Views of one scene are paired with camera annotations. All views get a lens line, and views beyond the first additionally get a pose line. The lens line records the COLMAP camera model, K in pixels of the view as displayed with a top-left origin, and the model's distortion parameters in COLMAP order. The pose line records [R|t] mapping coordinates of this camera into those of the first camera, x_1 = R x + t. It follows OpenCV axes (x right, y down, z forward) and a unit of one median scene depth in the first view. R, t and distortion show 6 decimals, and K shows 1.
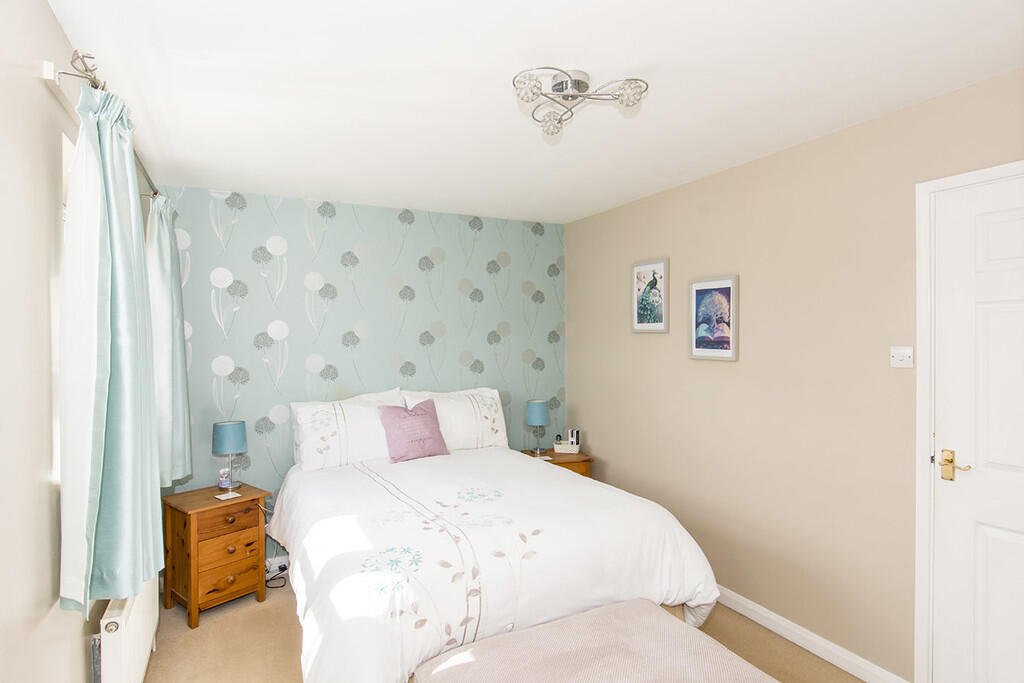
lens RADIAL K [[536.9, 0, 512.0], [0, 536.9, 341.5], [0, 0, 1]] dist [-0.004157, -0.001282]
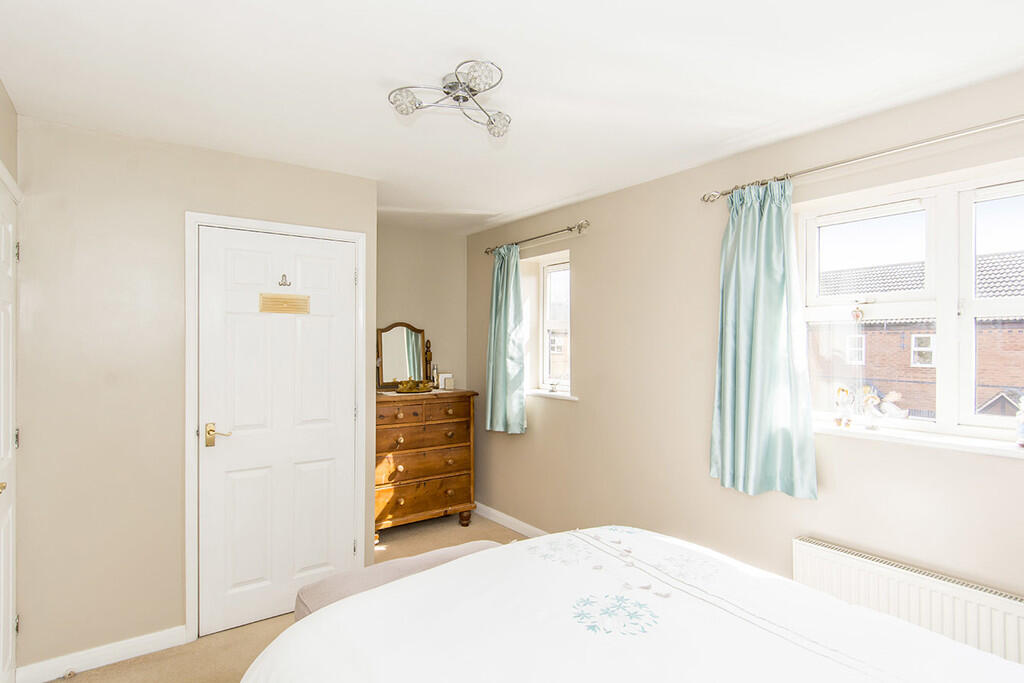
lens RADIAL K [[536.9, 0, 512.0], [0, 536.9, 341.5], [0, 0, 1]] dist [-0.004157, -0.001282]
pose [[-0.991334, 0.000496, -0.131367, 0.087092], [0.000618, 0.999999, -0.000890, -0.005584], [0.131366, -0.000964, -0.991333, 1.086920]]
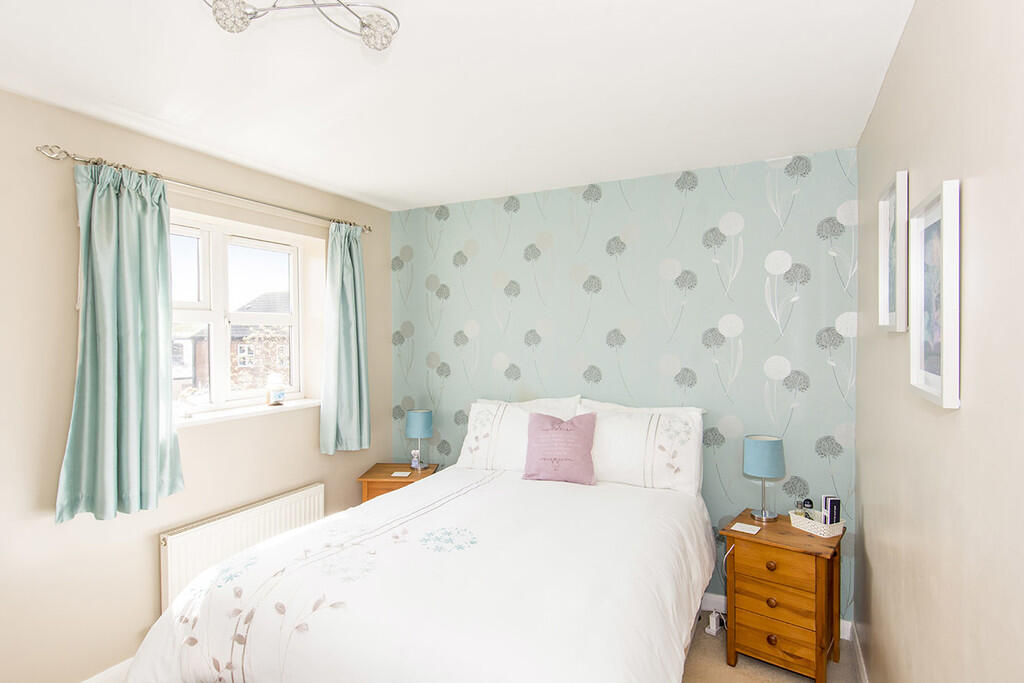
lens RADIAL K [[551.8, 0, 512.0], [0, 551.8, 341.5], [0, 0, 1]] dist [0.029224, 0.000090]
pose [[0.582186, 0.024682, -0.812681, 0.463376], [-0.004560, 0.999623, 0.027094, -0.024187], [0.813043, -0.012068, 0.582079, 0.414220]]
